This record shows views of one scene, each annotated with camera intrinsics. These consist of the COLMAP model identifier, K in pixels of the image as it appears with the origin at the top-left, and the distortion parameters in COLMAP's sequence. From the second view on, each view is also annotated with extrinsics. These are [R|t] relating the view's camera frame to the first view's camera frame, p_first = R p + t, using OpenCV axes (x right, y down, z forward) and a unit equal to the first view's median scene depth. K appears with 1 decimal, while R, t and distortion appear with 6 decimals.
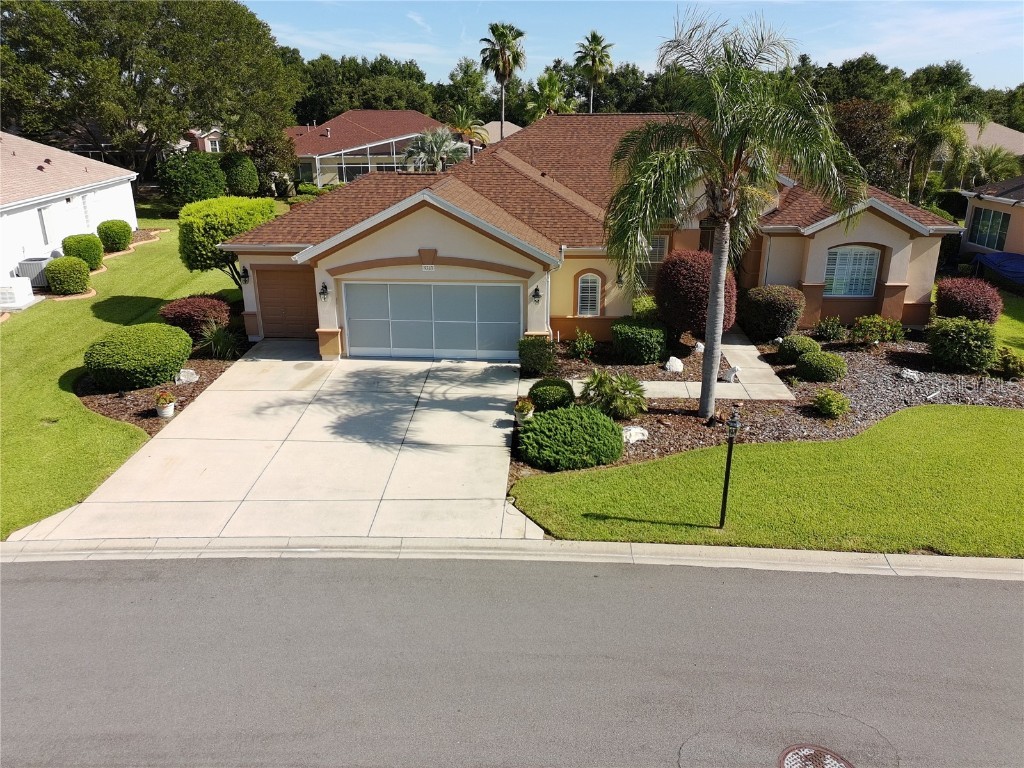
lens RADIAL K [[766.2, 0, 505.1], [0, 766.2, 382.6], [0, 0, 1]] dist [0.048510, -0.004434]
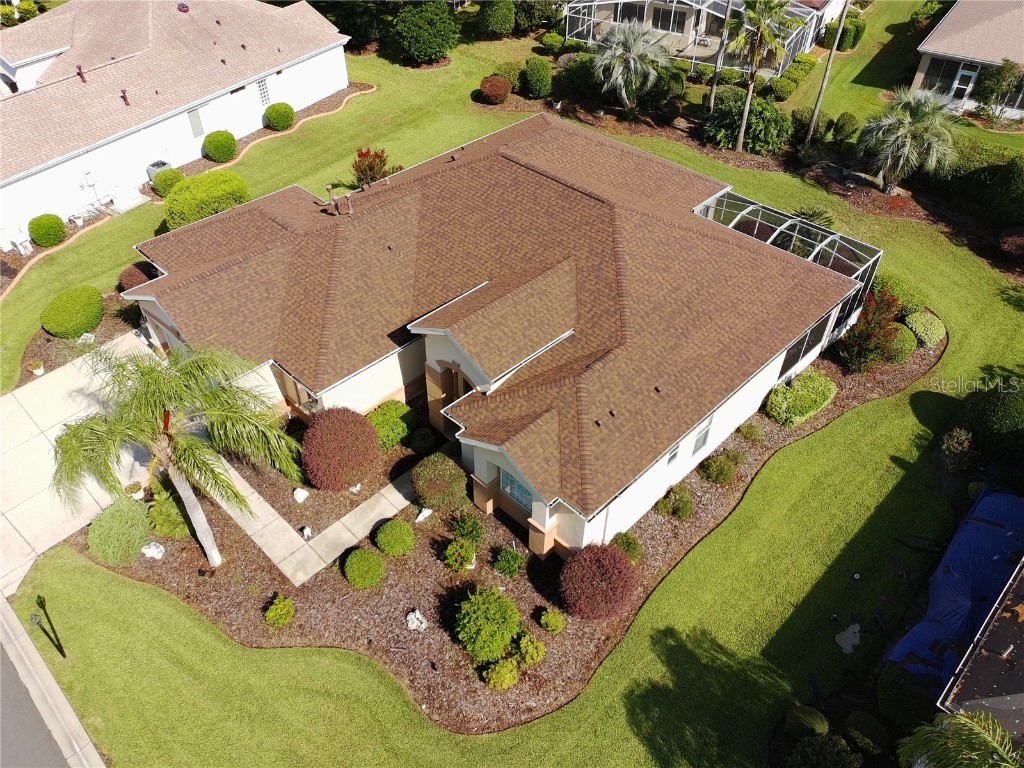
lens RADIAL K [[760.9, 0, 513.5], [0, 760.9, 380.2], [0, 0, 1]] dist [0.047824, -0.028091]
pose [[0.755654, 0.445228, -0.480374, 1.111690], [-0.226131, 0.865675, 0.446623, -0.905139], [0.614697, -0.228865, 0.754830, 0.399790]]
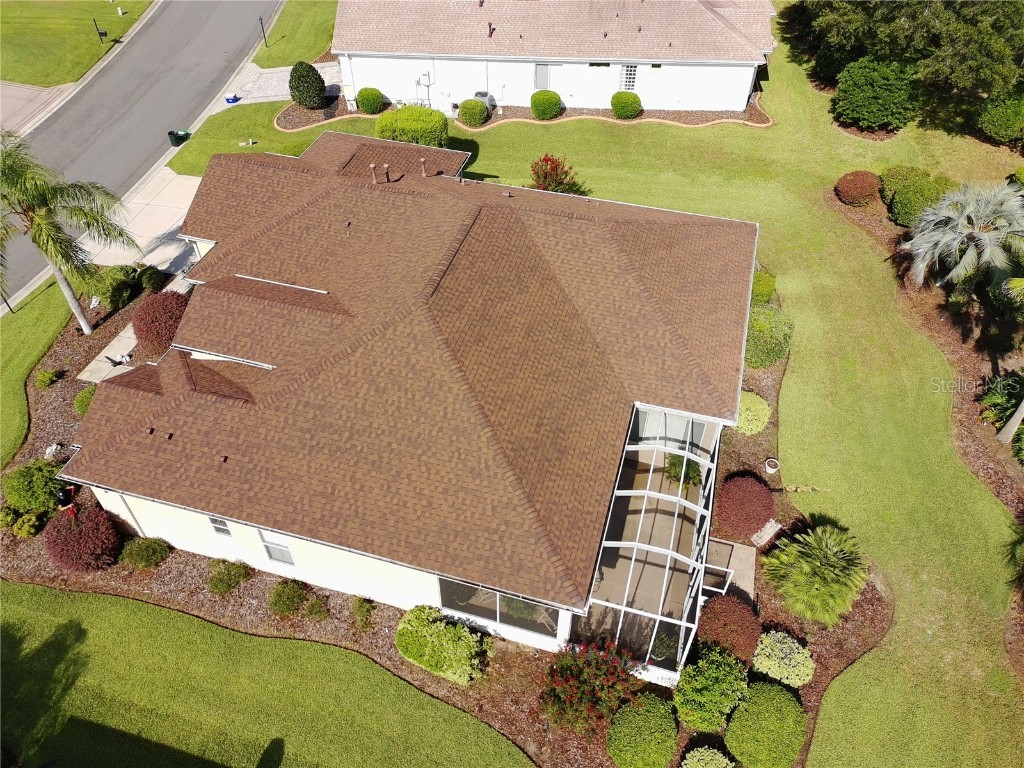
lens RADIAL K [[760.9, 0, 511.3], [0, 760.9, 382.6], [0, 0, 1]] dist [0.047824, -0.028091]
pose [[-0.218043, 0.697117, -0.682998, 1.328686], [-0.320837, 0.609736, 0.724766, -1.468308], [0.921695, 0.377161, 0.090712, 1.761155]]
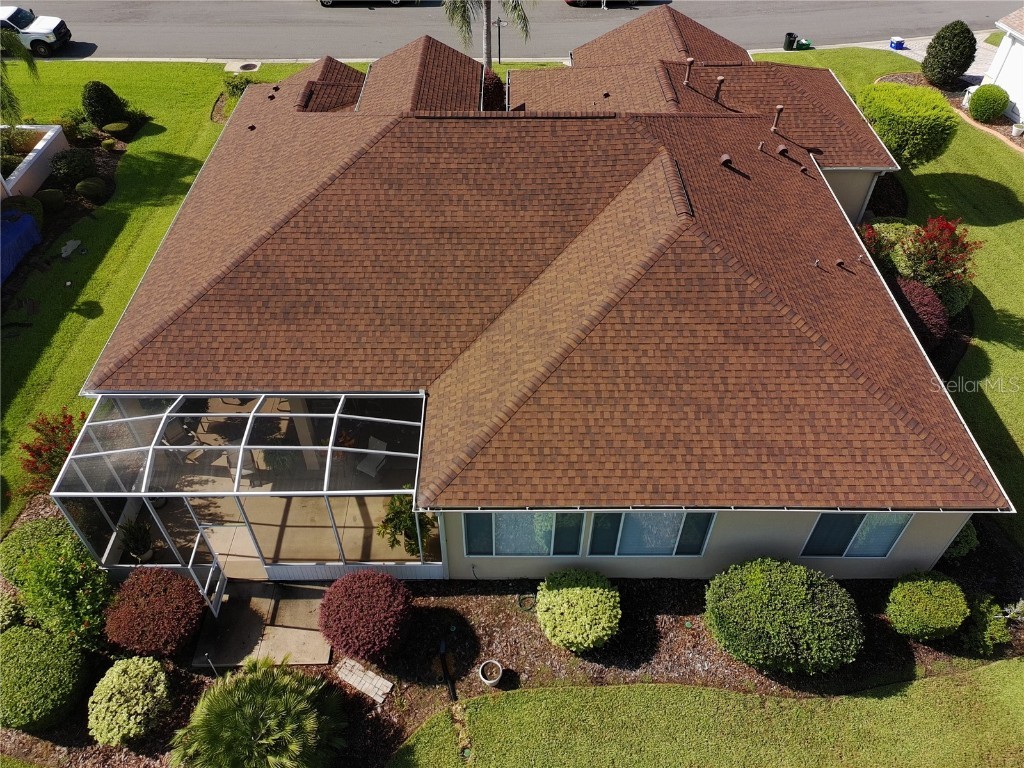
lens RADIAL K [[760.9, 0, 504.3], [0, 760.9, 383.1], [0, 0, 1]] dist [0.047824, -0.028091]
pose [[-0.998048, 0.045878, -0.042378, 0.333038], [-0.018343, 0.433280, 0.901072, -1.393383], [0.059701, 0.900091, -0.431593, 2.496168]]
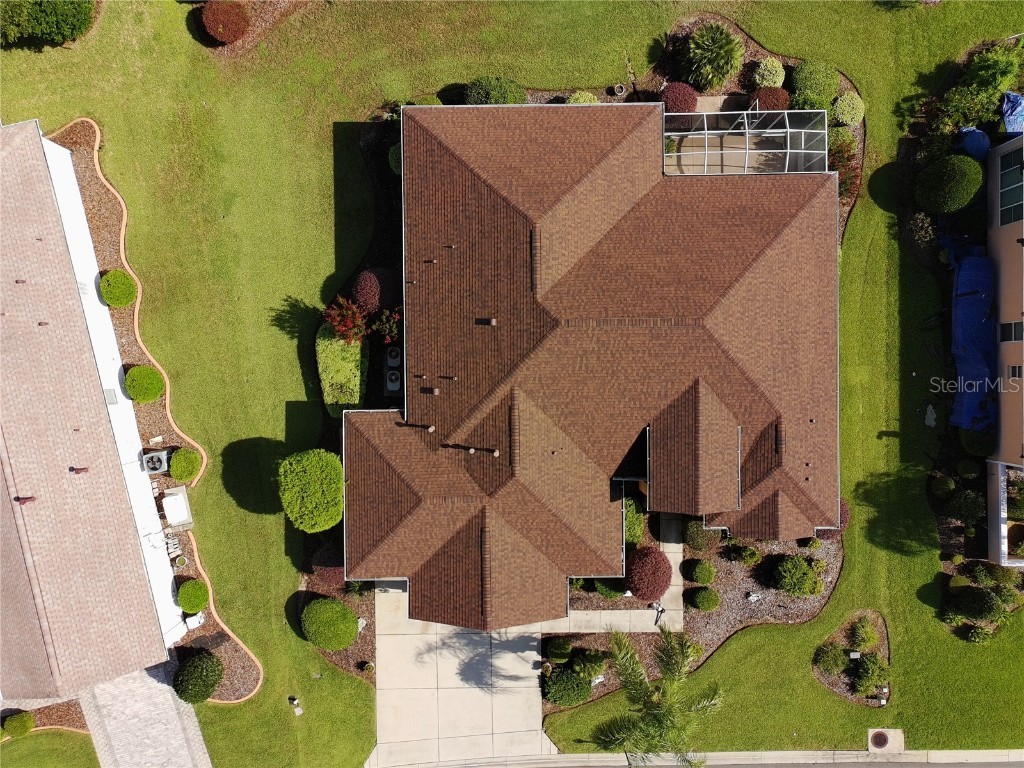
lens RADIAL K [[760.9, 0, 512.4], [0, 760.9, 378.3], [0, 0, 1]] dist [0.047824, -0.028091]
pose [[0.997349, -0.072309, 0.008115, -0.028145], [0.015621, 0.321706, 0.946711, -2.149589], [-0.071066, -0.944075, 0.321982, 1.060124]]
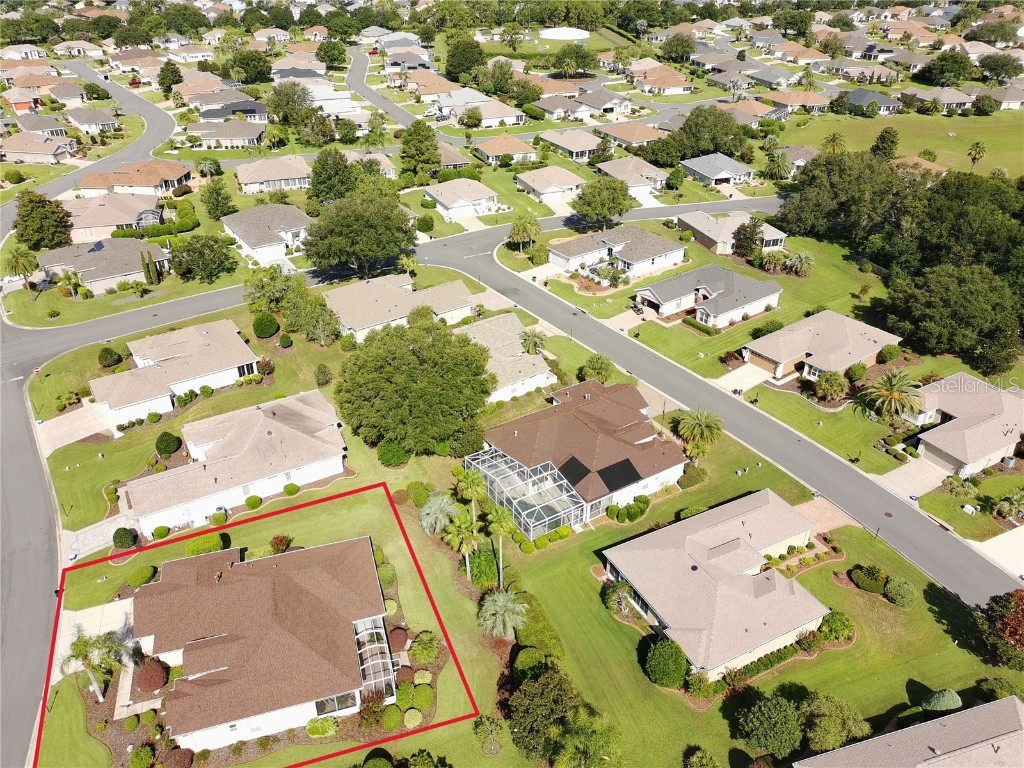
lens RADIAL K [[766.2, 0, 510.0], [0, 766.2, 384.7], [0, 0, 1]] dist [0.048510, -0.004434]
pose [[0.353929, 0.493624, -0.794399, 3.297674], [-0.309754, 0.863308, 0.398437, -3.505339], [0.882489, 0.105050, 0.458452, 0.833344]]
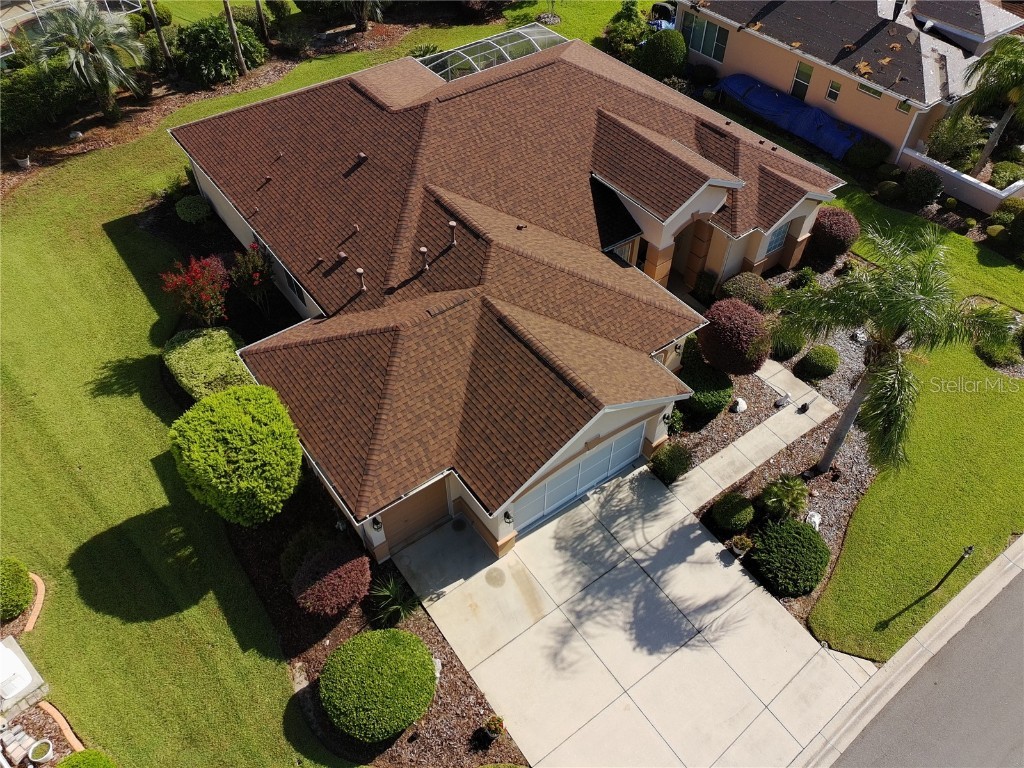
lens RADIAL K [[760.9, 0, 508.2], [0, 760.9, 378.3], [0, 0, 1]] dist [0.047824, -0.028091]
pose [[0.767520, -0.464763, 0.441485, -0.667132], [0.206431, 0.831231, 0.516180, -0.876972], [-0.606877, -0.305042, 0.733928, 0.398969]]
